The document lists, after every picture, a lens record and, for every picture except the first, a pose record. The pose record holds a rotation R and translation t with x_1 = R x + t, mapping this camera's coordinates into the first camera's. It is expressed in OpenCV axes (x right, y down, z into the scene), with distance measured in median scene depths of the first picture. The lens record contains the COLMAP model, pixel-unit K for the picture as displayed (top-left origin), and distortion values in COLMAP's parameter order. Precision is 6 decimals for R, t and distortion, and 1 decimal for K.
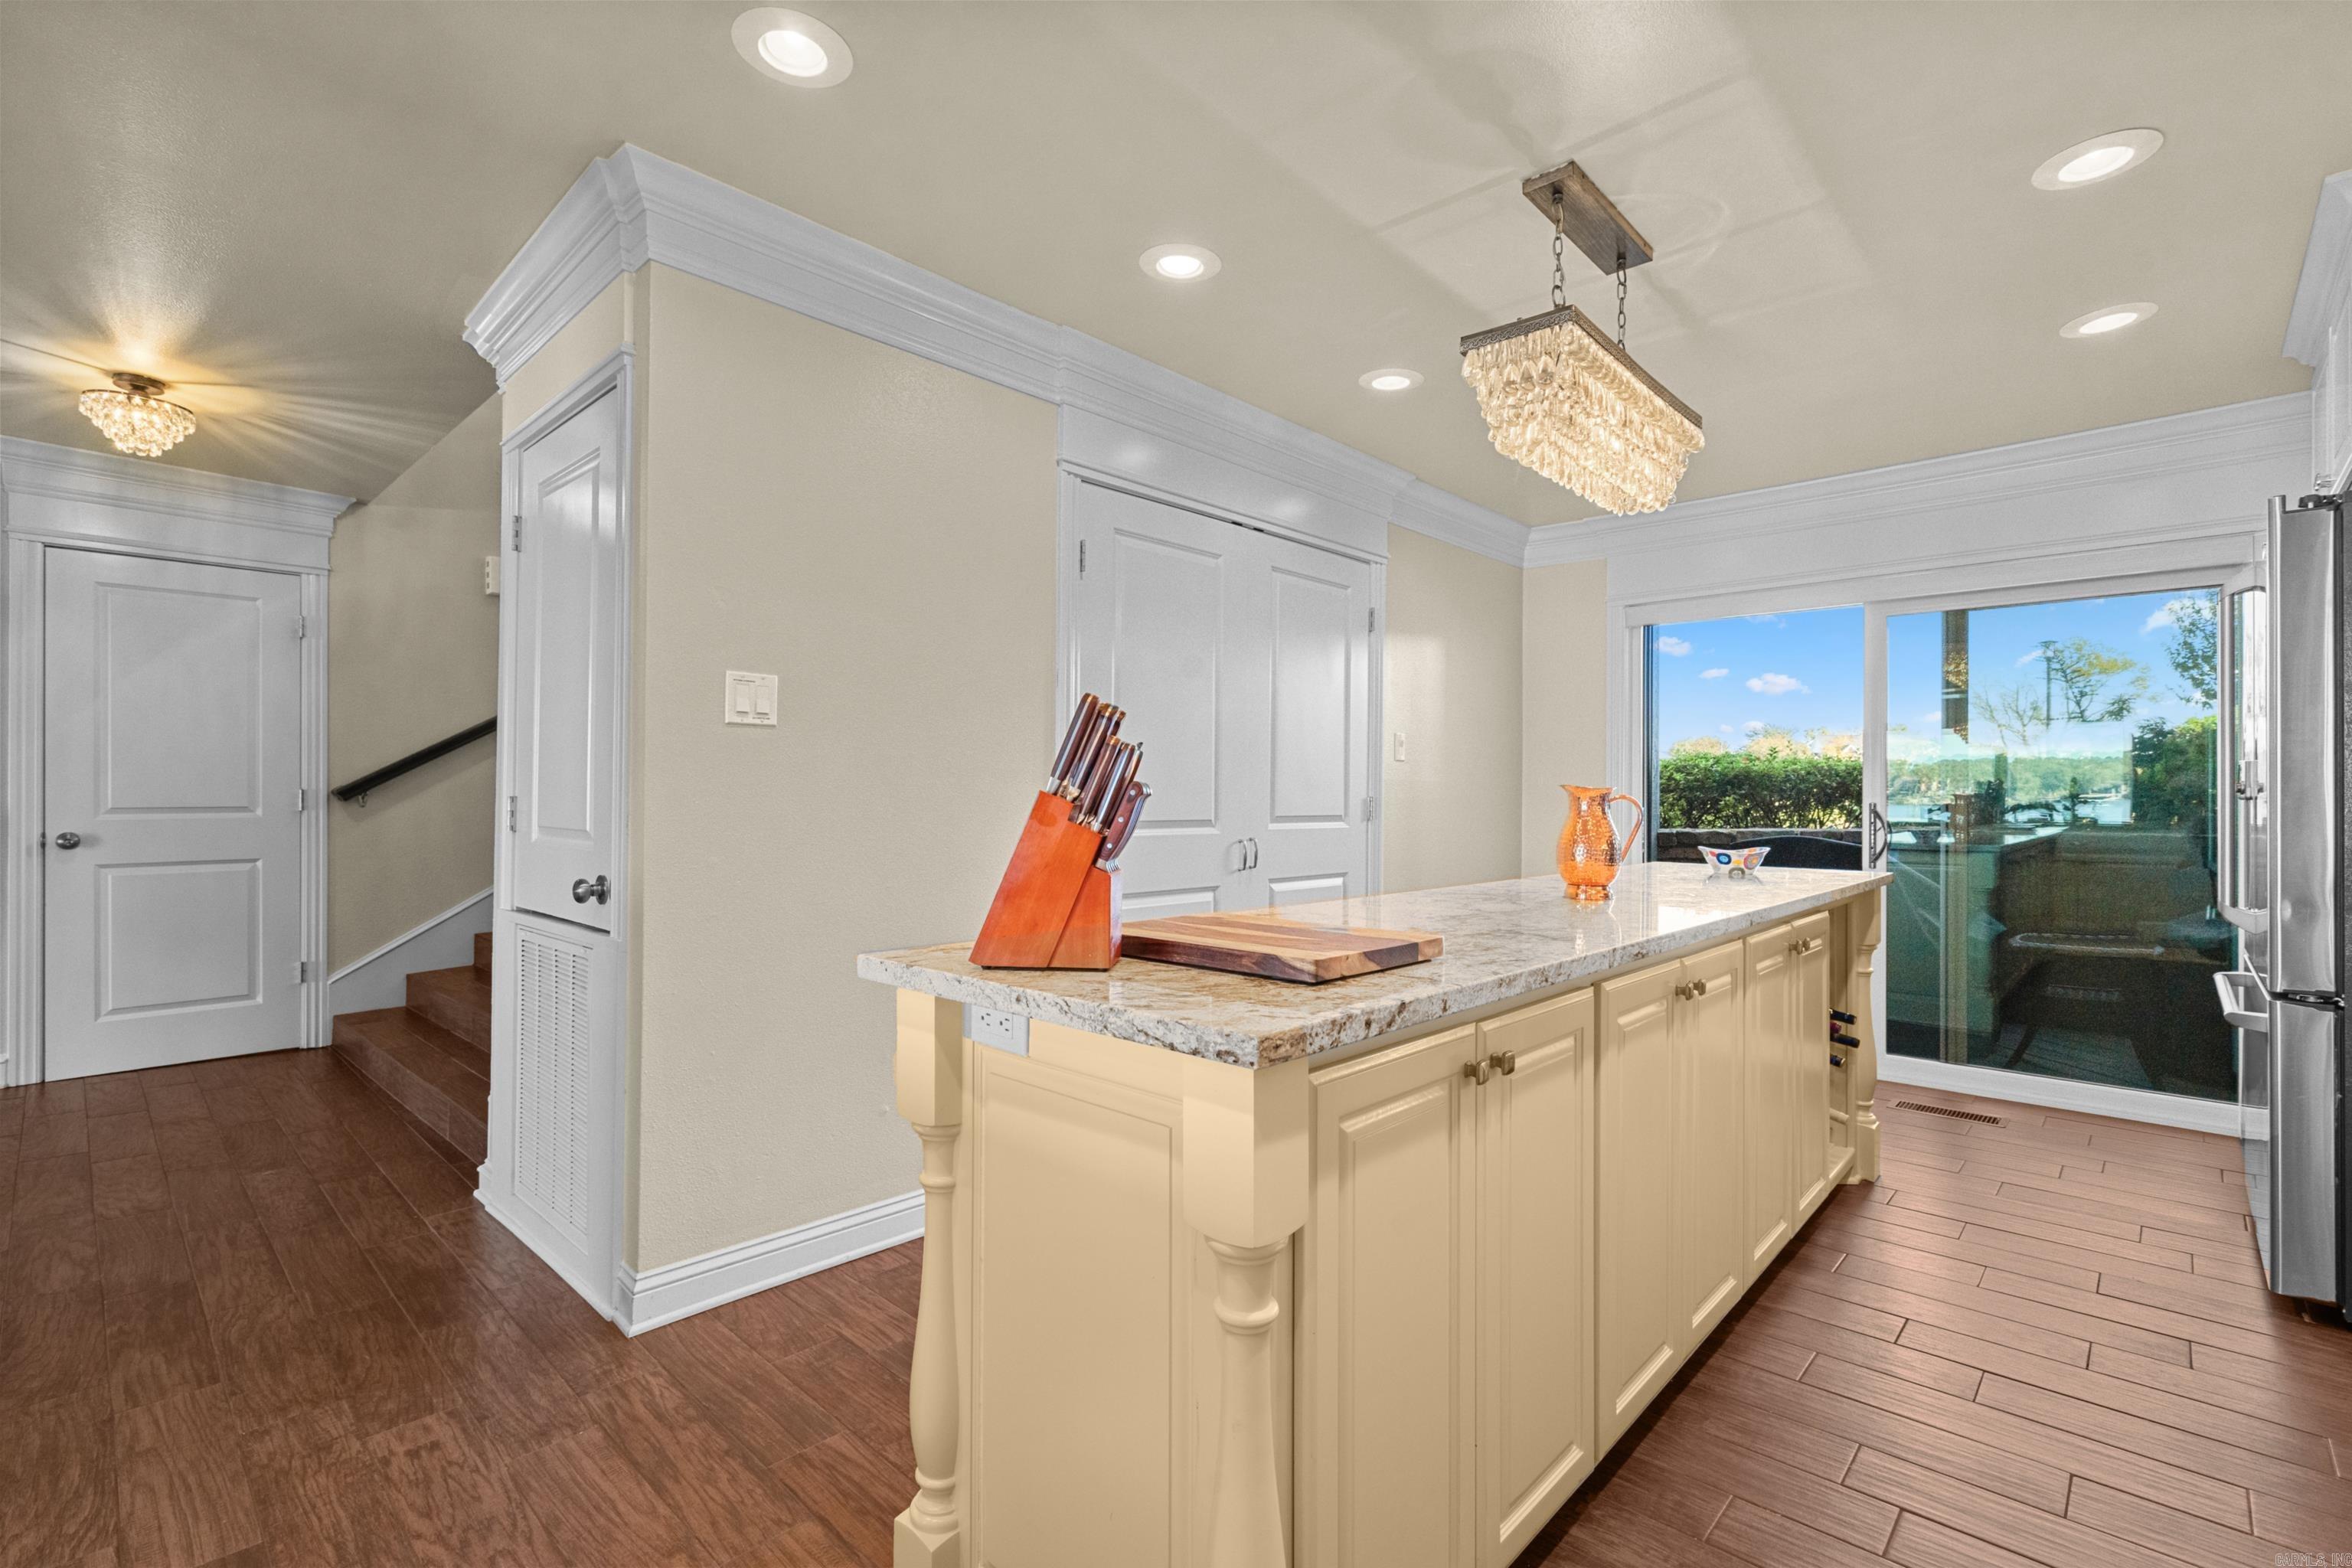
lens RADIAL K [[1076.3, 0, 1159.9], [0, 1076.3, 798.9], [0, 0, 1]] dist [-0.004044, 0.002088]
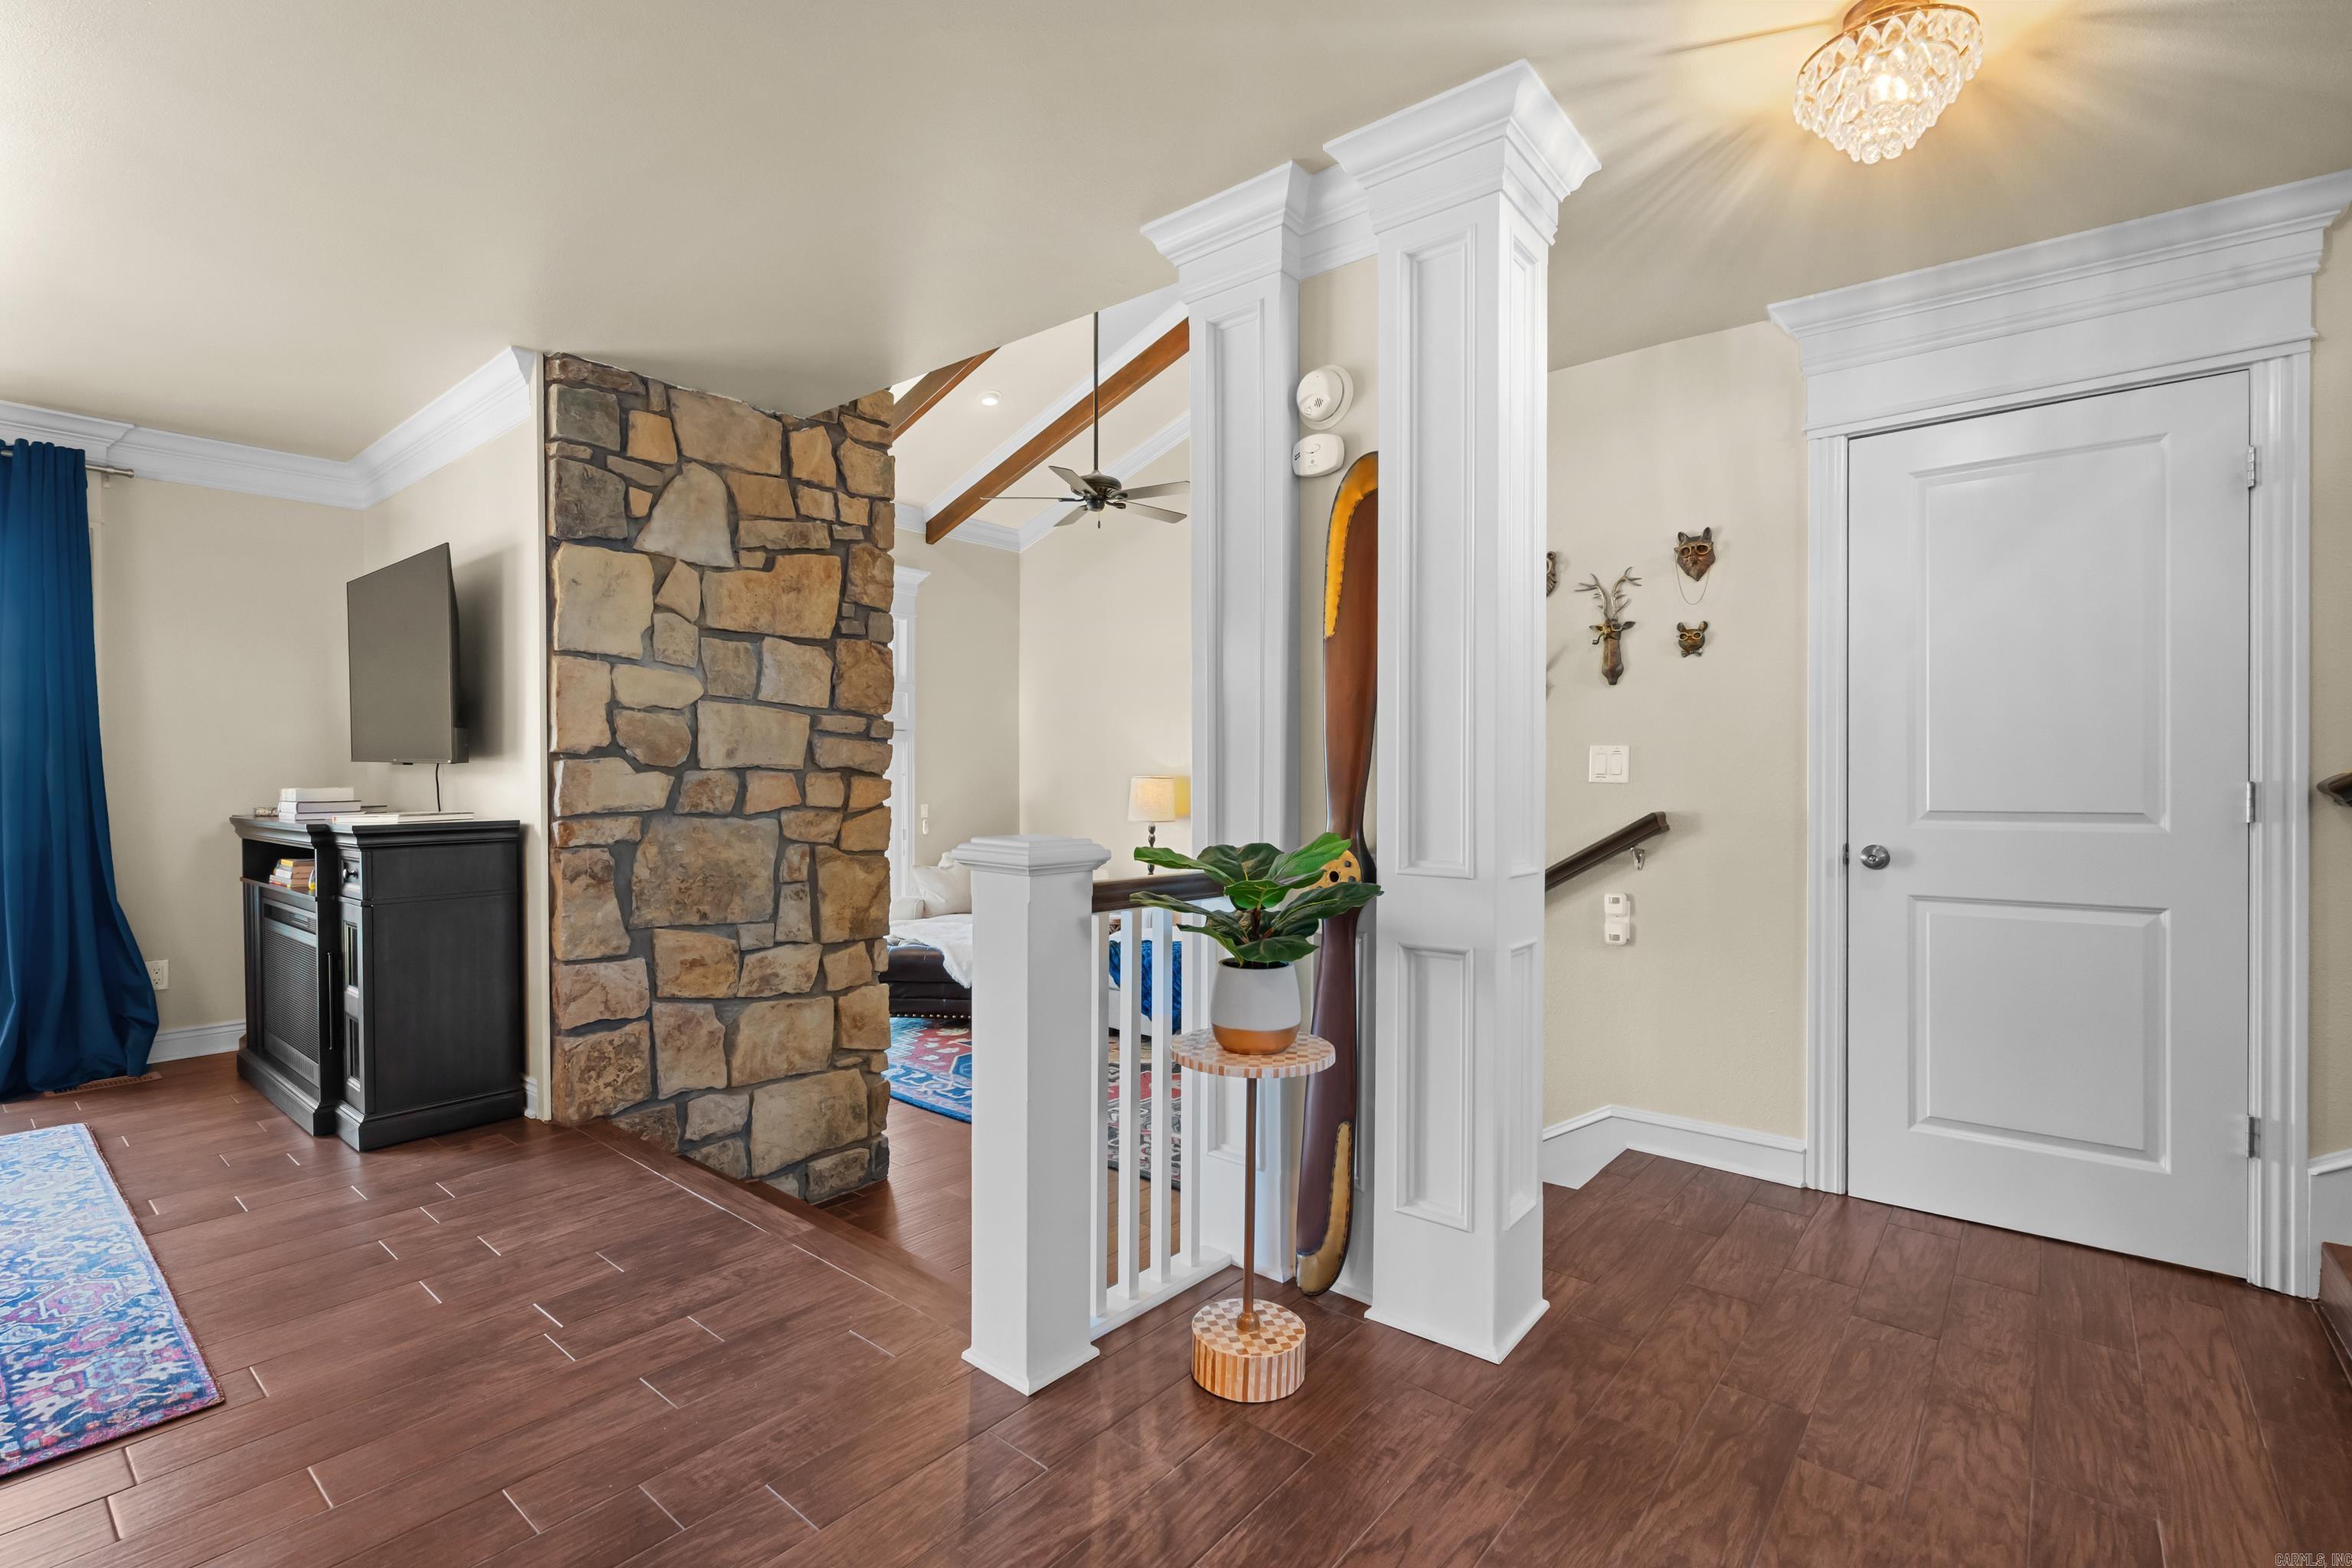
lens RADIAL K [[1076.3, 0, 1179.5], [0, 1076.3, 777.0], [0, 0, 1]] dist [-0.004044, 0.002088]
pose [[0.066277, -0.000281, -0.997801, -0.361879], [-0.002537, 0.999997, -0.000450, -0.010935], [0.997798, 0.002561, 0.066277, 0.514380]]
